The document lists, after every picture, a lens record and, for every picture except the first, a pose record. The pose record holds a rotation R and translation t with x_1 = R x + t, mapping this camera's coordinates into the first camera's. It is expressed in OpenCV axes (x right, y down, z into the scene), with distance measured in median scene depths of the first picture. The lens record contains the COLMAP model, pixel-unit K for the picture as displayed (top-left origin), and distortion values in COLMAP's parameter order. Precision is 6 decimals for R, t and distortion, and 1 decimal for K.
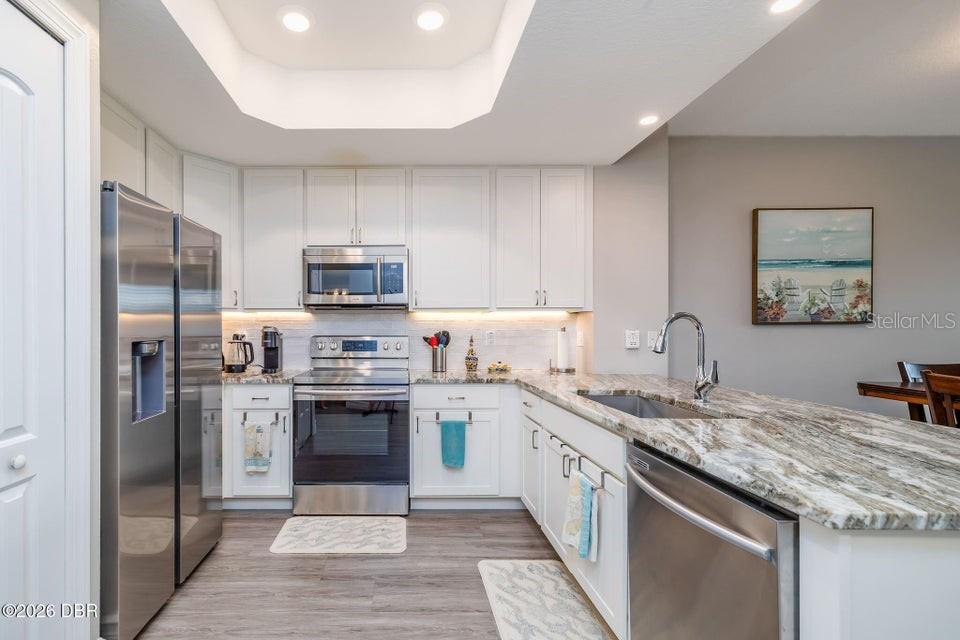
lens RADIAL K [[423.2, 0, 438.0], [0, 423.2, 331.0], [0, 0, 1]] dist [0.004052, 0.000447]
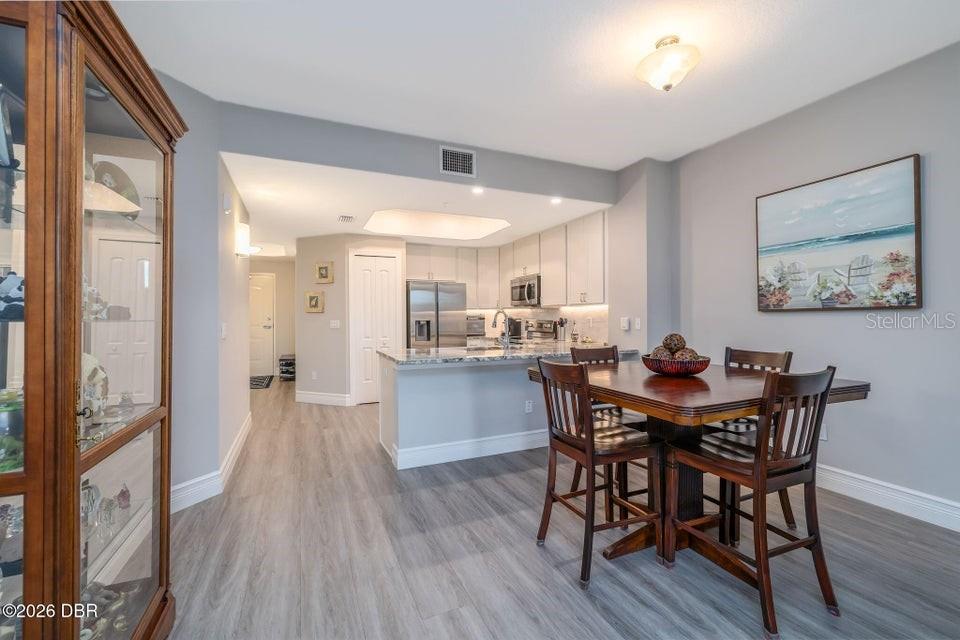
lens RADIAL K [[377.9, 0, 480.0], [0, 377.9, 320.0], [0, 0, 1]] dist [0.001557, 0.000117]
pose [[0.431317, 0.005797, -0.902182, 1.288556], [-0.000082, 0.999980, 0.006387, -0.001425], [0.902201, -0.002681, 0.431308, 0.014087]]
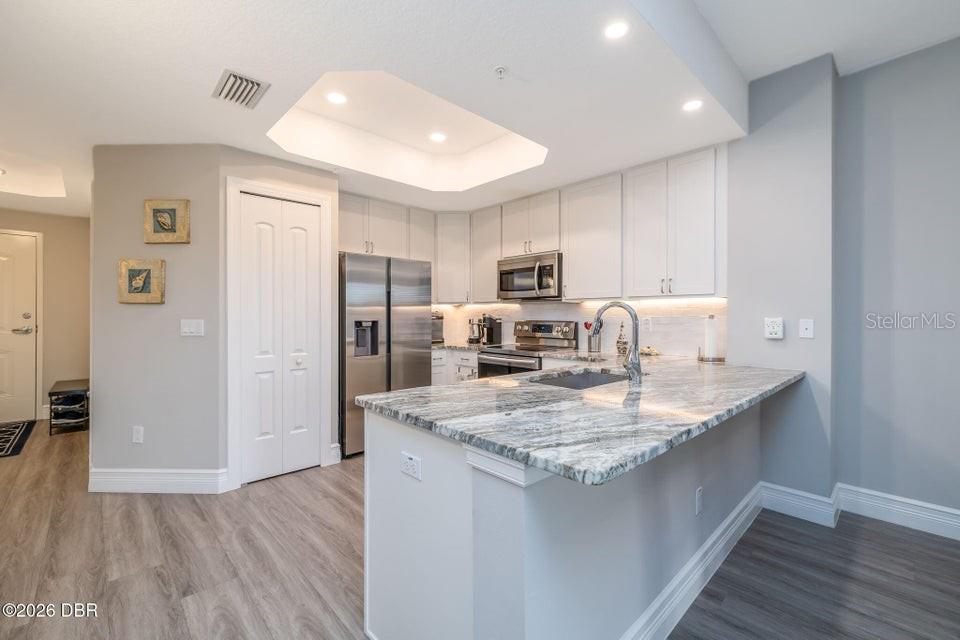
lens RADIAL K [[398.9, 0, 485.7], [0, 398.9, 317.0], [0, 0, 1]] dist [-0.001264, 0.000007]
pose [[0.703148, 0.005152, -0.711025, 0.586646], [-0.006521, 0.999978, 0.000797, -0.000469], [0.711013, 0.004076, 0.703167, 0.001188]]
